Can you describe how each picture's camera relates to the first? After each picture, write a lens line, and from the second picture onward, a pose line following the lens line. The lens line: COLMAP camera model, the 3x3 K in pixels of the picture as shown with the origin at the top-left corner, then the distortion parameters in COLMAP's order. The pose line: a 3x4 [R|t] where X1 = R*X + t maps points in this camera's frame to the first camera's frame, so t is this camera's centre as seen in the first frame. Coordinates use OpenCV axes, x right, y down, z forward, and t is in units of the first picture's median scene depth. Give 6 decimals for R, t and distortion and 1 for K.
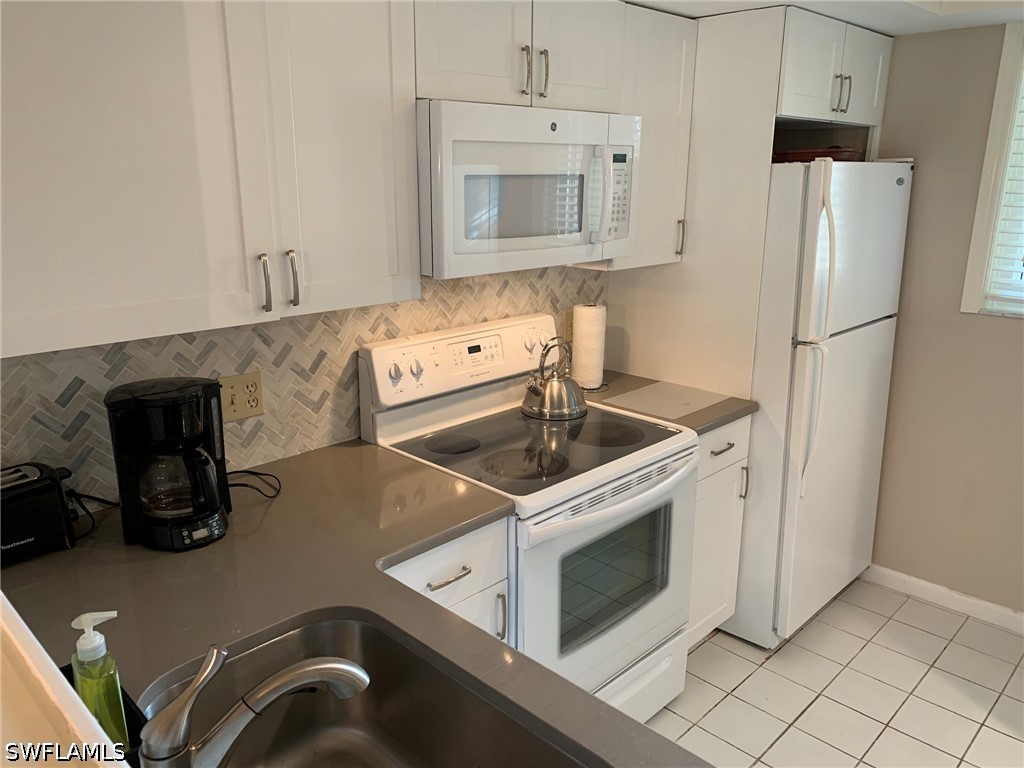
lens RADIAL K [[781.9, 0, 508.5], [0, 781.9, 399.3], [0, 0, 1]] dist [0.033971, -0.032349]
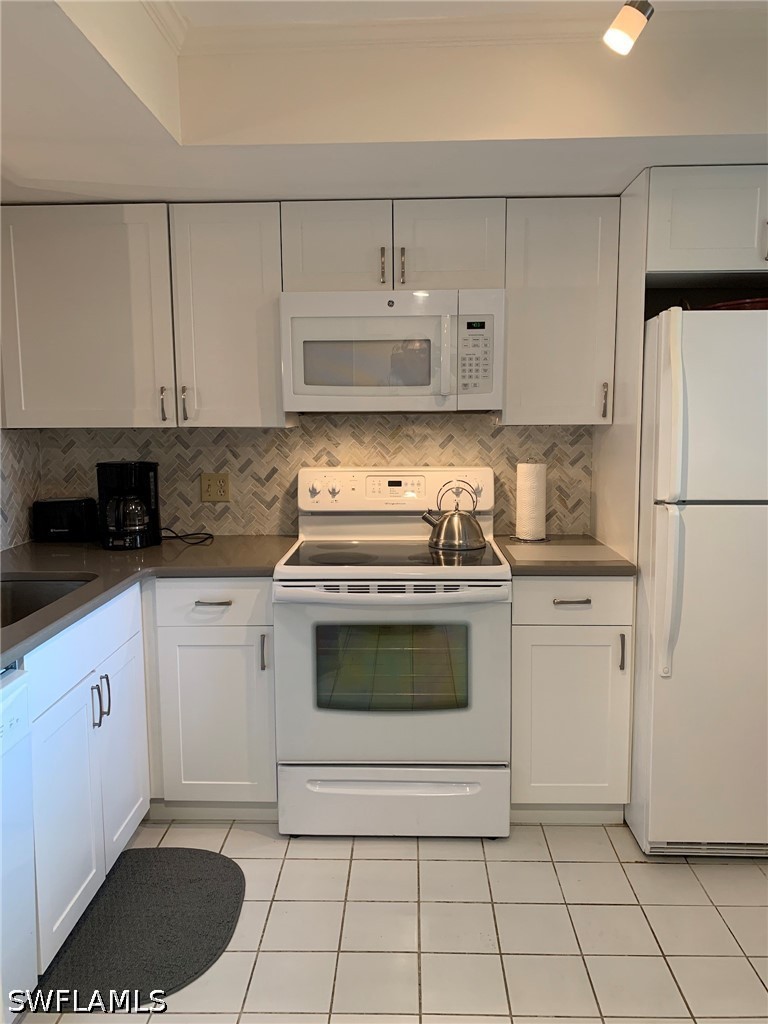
lens RADIAL K [[781.9, 0, 385.2], [0, 781.9, 533.0], [0, 0, 1]] dist [0.033971, -0.032349]
pose [[0.675992, 0.106924, -0.729110, 0.918932], [-0.198608, 0.979240, -0.040533, 0.071912], [0.709640, 0.172207, 0.683195, 0.147697]]
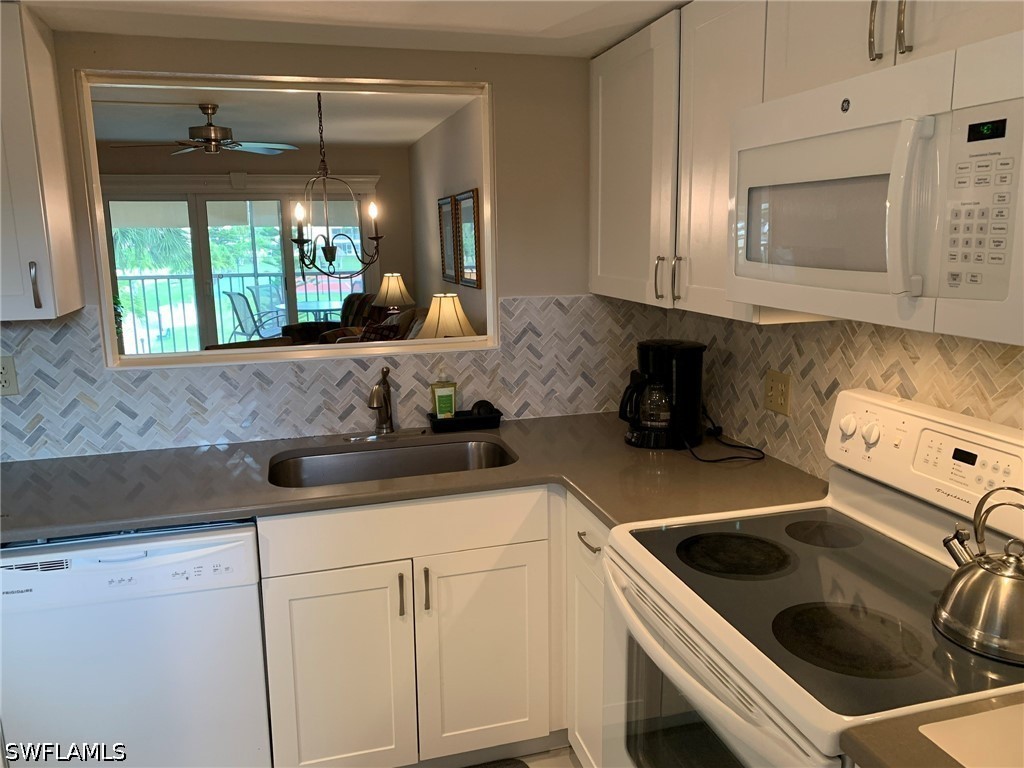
lens RADIAL K [[781.9, 0, 520.2], [0, 781.9, 378.0], [0, 0, 1]] dist [0.033971, -0.032349]
pose [[-0.487843, 0.165228, -0.857152, 0.689182], [-0.233193, 0.921571, 0.310366, -0.245441], [0.841207, 0.351292, -0.411052, 0.986107]]
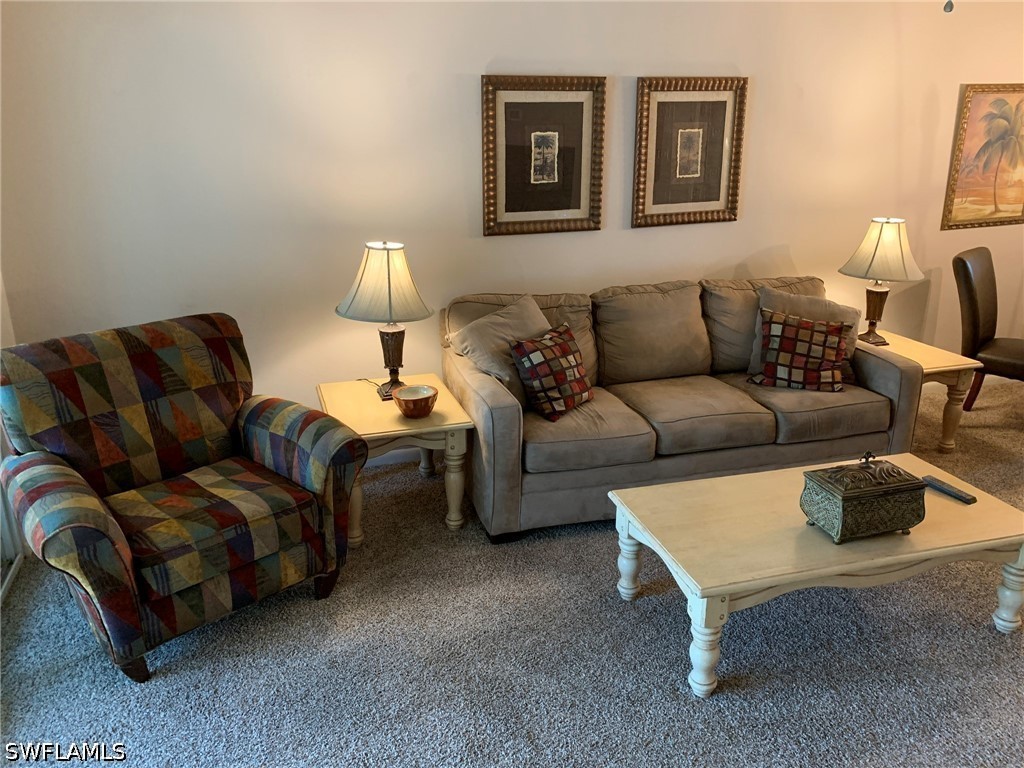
lens RADIAL K [[781.9, 0, 519.6], [0, 781.9, 376.3], [0, 0, 1]] dist [0.033971, -0.032349]
pose [[0.896800, 0.129796, -0.422970, -1.064786], [-0.120702, 0.991511, 0.048344, 0.627401], [0.425654, 0.007698, 0.904853, -2.105859]]
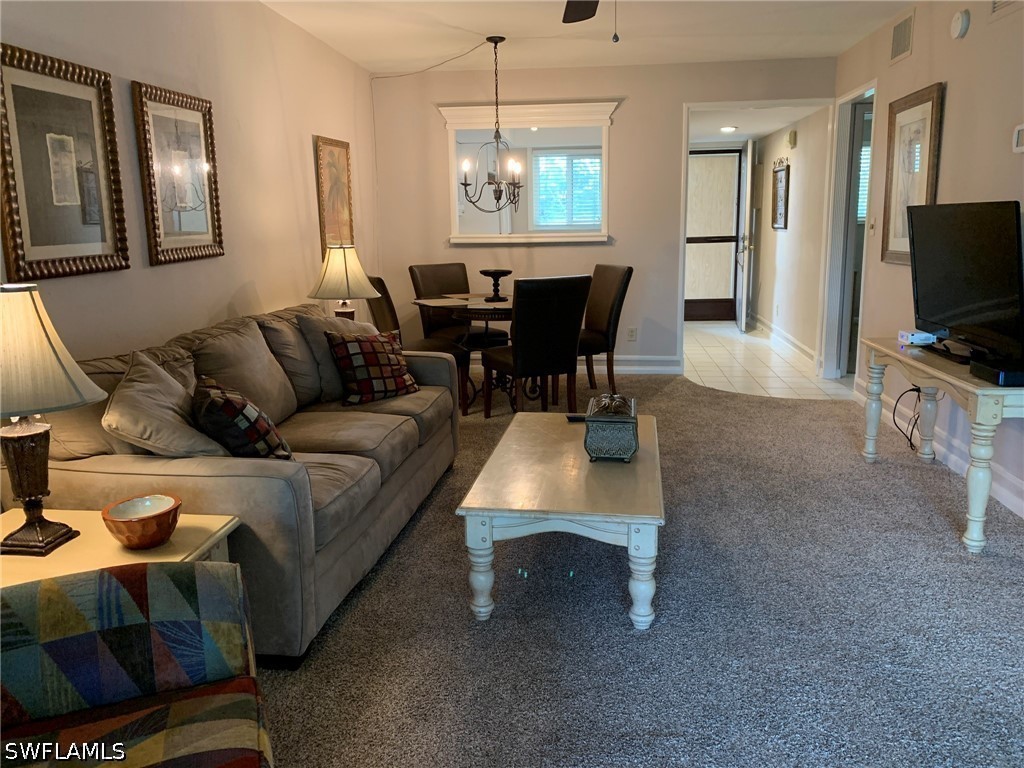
lens RADIAL K [[781.9, 0, 511.2], [0, 781.9, 373.9], [0, 0, 1]] dist [0.033971, -0.032349]
pose [[0.780879, -0.137174, 0.609435, -1.999422], [0.192144, 0.981038, -0.025381, 0.701116], [-0.594397, 0.136919, 0.792430, -1.889570]]
